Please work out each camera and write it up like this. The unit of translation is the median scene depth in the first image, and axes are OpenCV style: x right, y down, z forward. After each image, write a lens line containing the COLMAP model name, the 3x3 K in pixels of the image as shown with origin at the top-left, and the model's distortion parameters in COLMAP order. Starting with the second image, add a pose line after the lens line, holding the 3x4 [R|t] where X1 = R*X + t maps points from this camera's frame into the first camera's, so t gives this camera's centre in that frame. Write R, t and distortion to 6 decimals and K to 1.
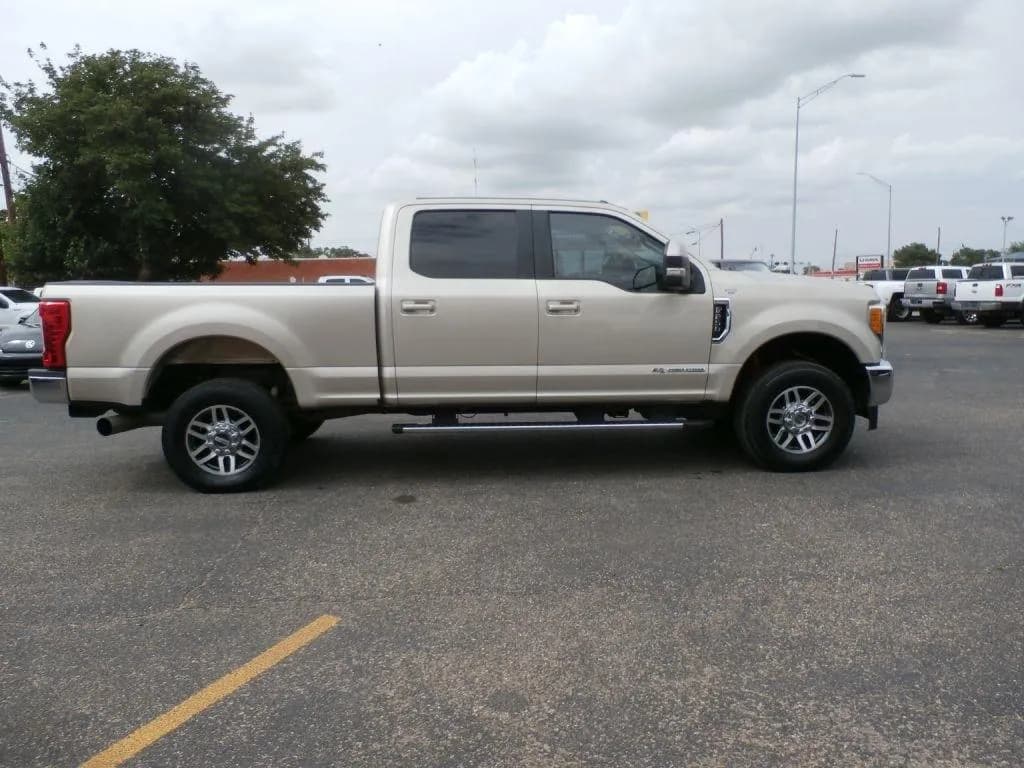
lens RADIAL K [[747.2, 0, 511.8], [0, 747.2, 399.8], [0, 0, 1]] dist [-0.004090, 0.002120]
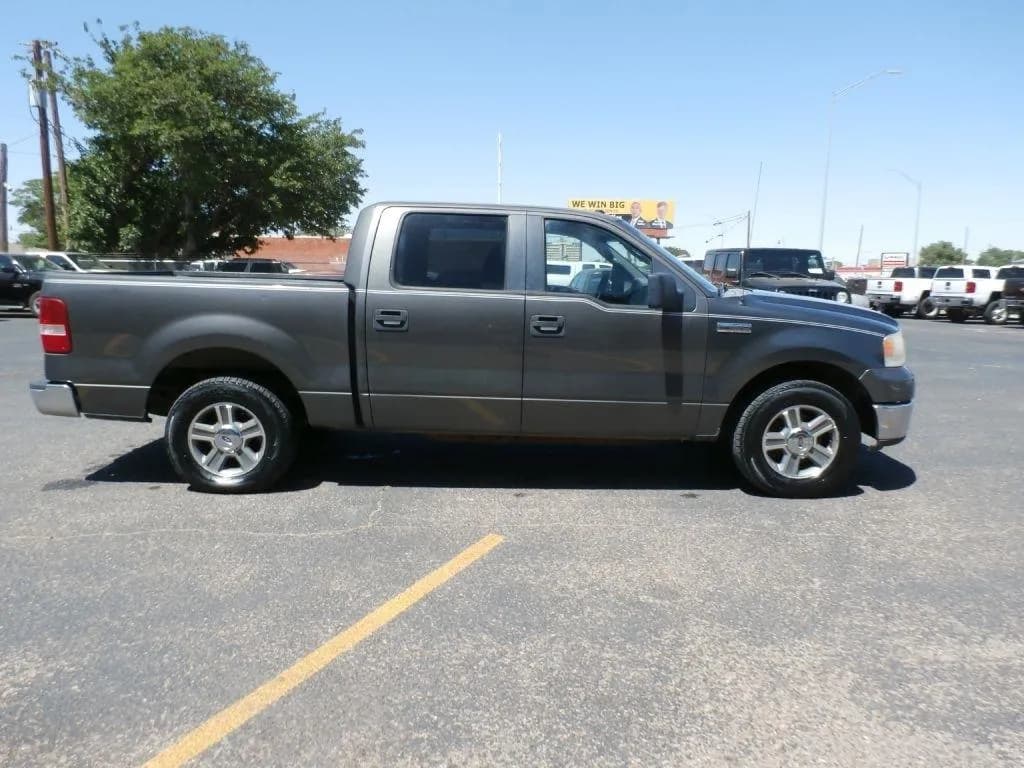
lens RADIAL K [[759.3, 0, 511.7], [0, 759.3, 389.9], [0, 0, 1]] dist [-0.001051, 0.004100]
pose [[0.999318, 0.035439, -0.010344, -0.034844], [-0.035395, 0.999364, 0.004403, 0.007536], [0.010493, -0.004034, 0.999937, -0.039784]]
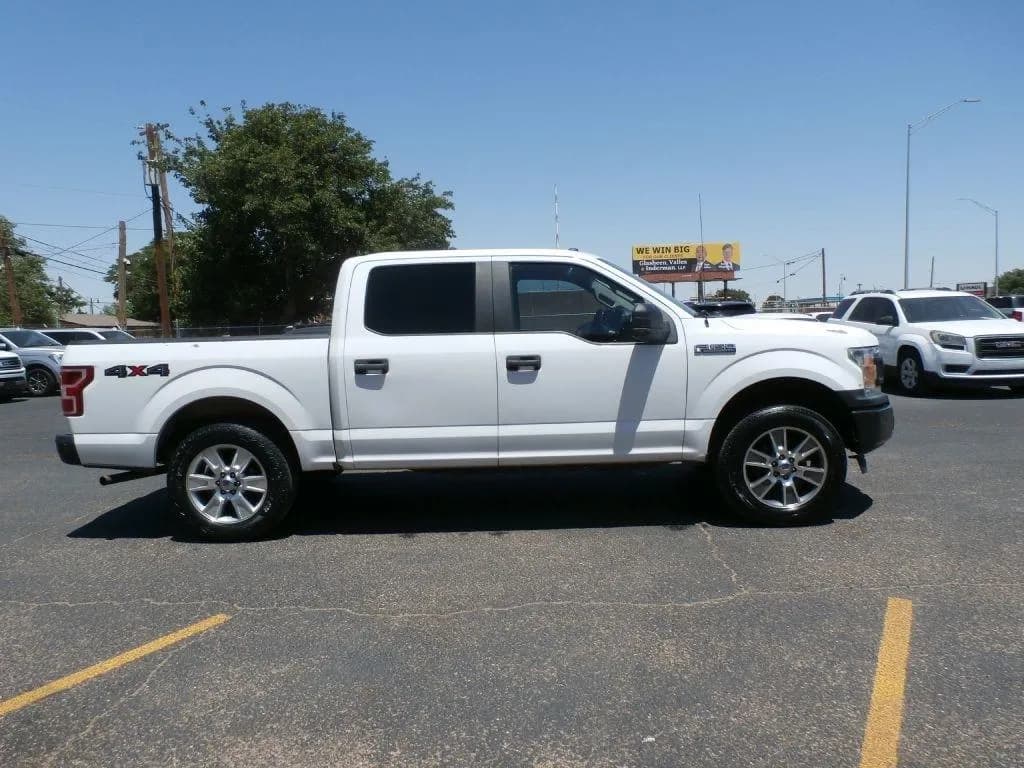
lens RADIAL K [[759.3, 0, 511.7], [0, 759.3, 389.9], [0, 0, 1]] dist [-0.001051, 0.004100]
pose [[0.997729, -0.008231, -0.066856, -0.122362], [0.004176, 0.998155, -0.060575, 0.006875], [0.067232, 0.060158, 0.995922, -0.033180]]
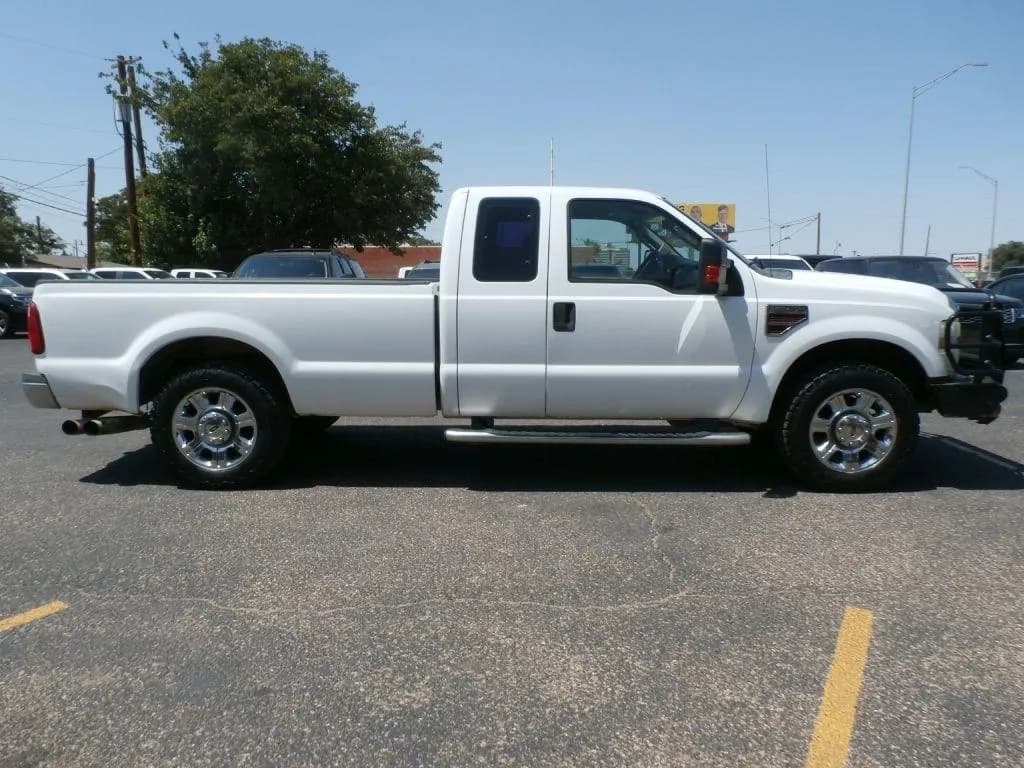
lens RADIAL K [[753.8, 0, 512.0], [0, 753.8, 384.0], [0, 0, 1]] dist [-0.007183, 0.002698]
pose [[0.997964, 0.026107, -0.058185, -0.104331], [-0.026802, 0.999578, -0.011197, 0.004019], [0.057868, 0.012734, 0.998243, 0.001011]]
